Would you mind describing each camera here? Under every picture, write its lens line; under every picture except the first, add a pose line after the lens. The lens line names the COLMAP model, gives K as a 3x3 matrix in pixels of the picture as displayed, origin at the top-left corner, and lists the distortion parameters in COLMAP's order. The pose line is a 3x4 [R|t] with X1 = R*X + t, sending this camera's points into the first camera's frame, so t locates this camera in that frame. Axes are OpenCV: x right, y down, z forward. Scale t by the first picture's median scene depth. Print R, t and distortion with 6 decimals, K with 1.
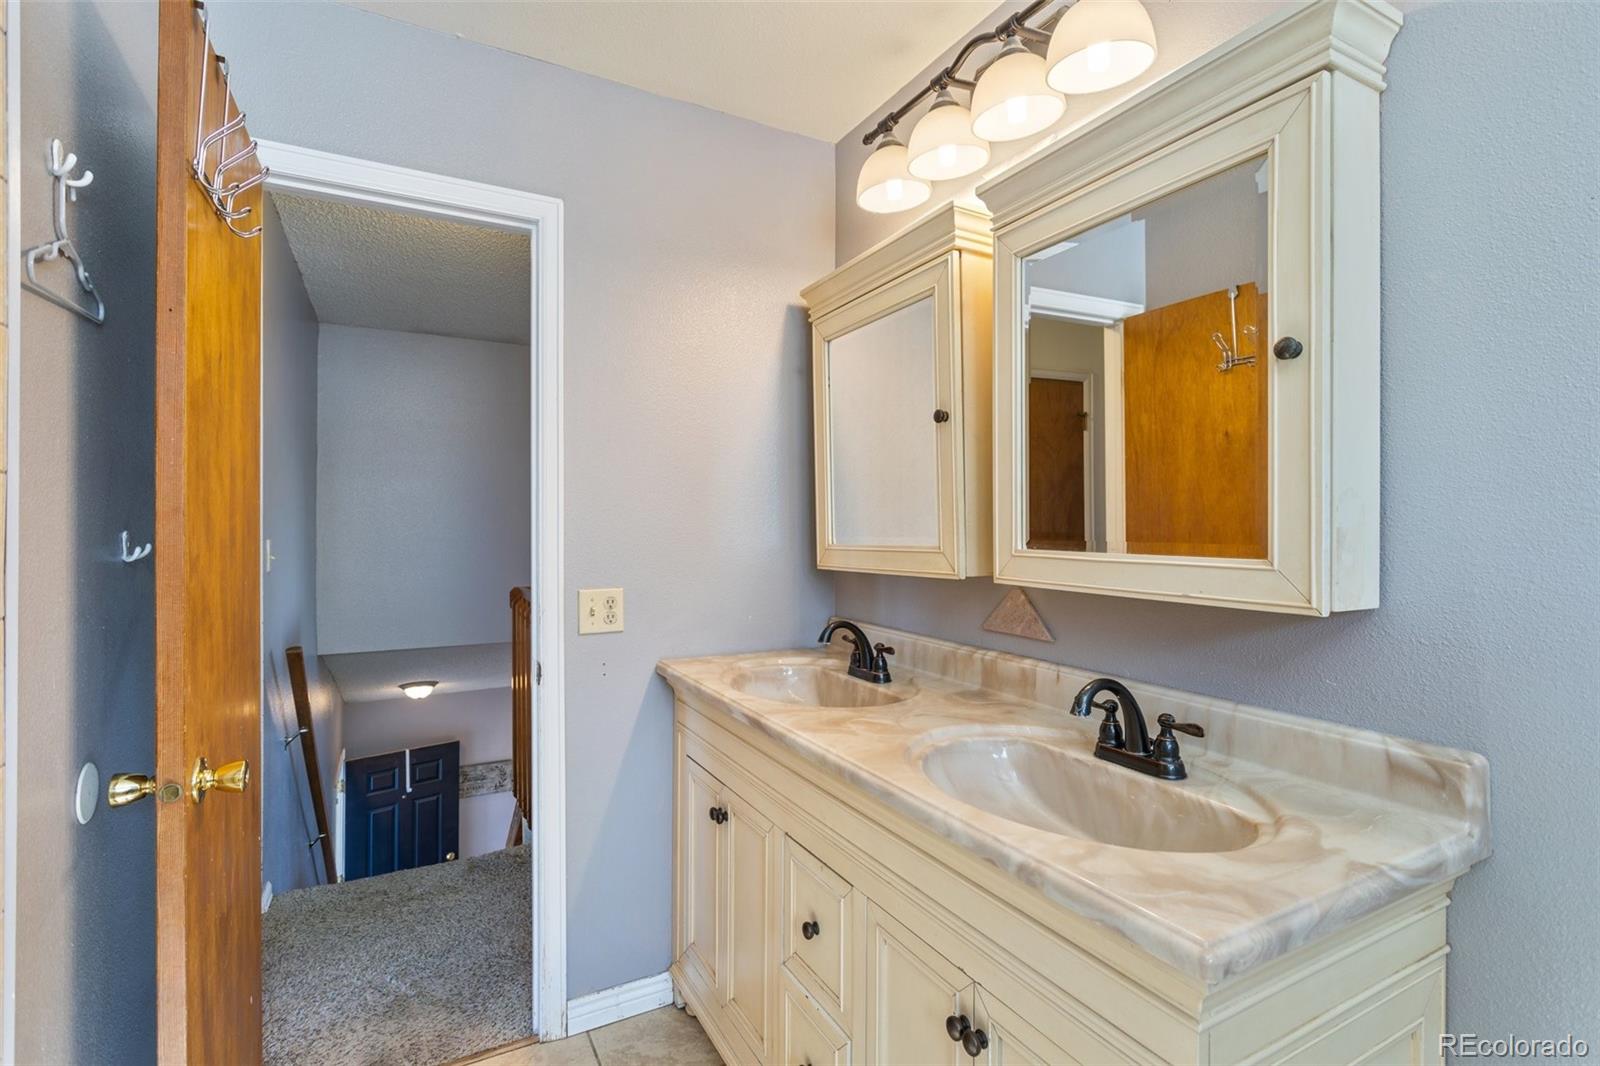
lens RADIAL K [[756.1, 0, 796.6], [0, 756.1, 524.6], [0, 0, 1]] dist [0.002989, 0.000513]
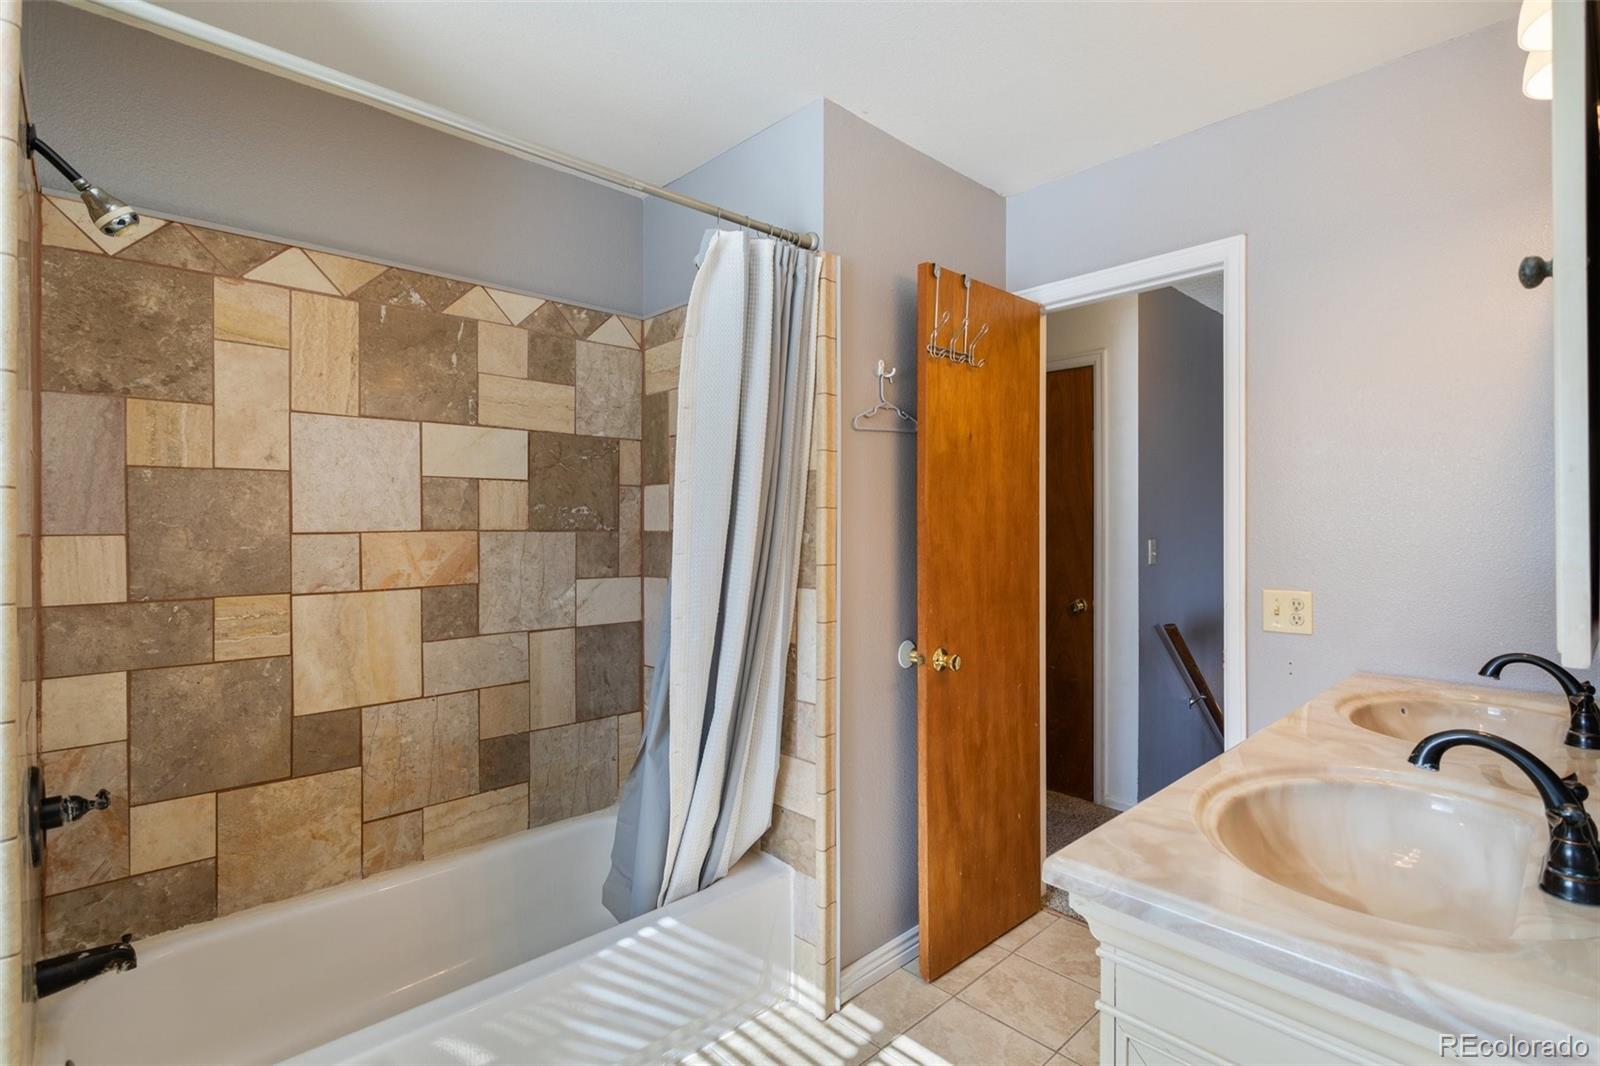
lens RADIAL K [[756.1, 0, 796.6], [0, 756.1, 524.6], [0, 0, 1]] dist [0.002989, 0.000513]
pose [[0.257616, -0.003501, -0.966241, 0.983616], [0.000783, 0.999994, -0.003415, -0.003566], [0.966247, 0.000123, 0.257617, 0.144163]]
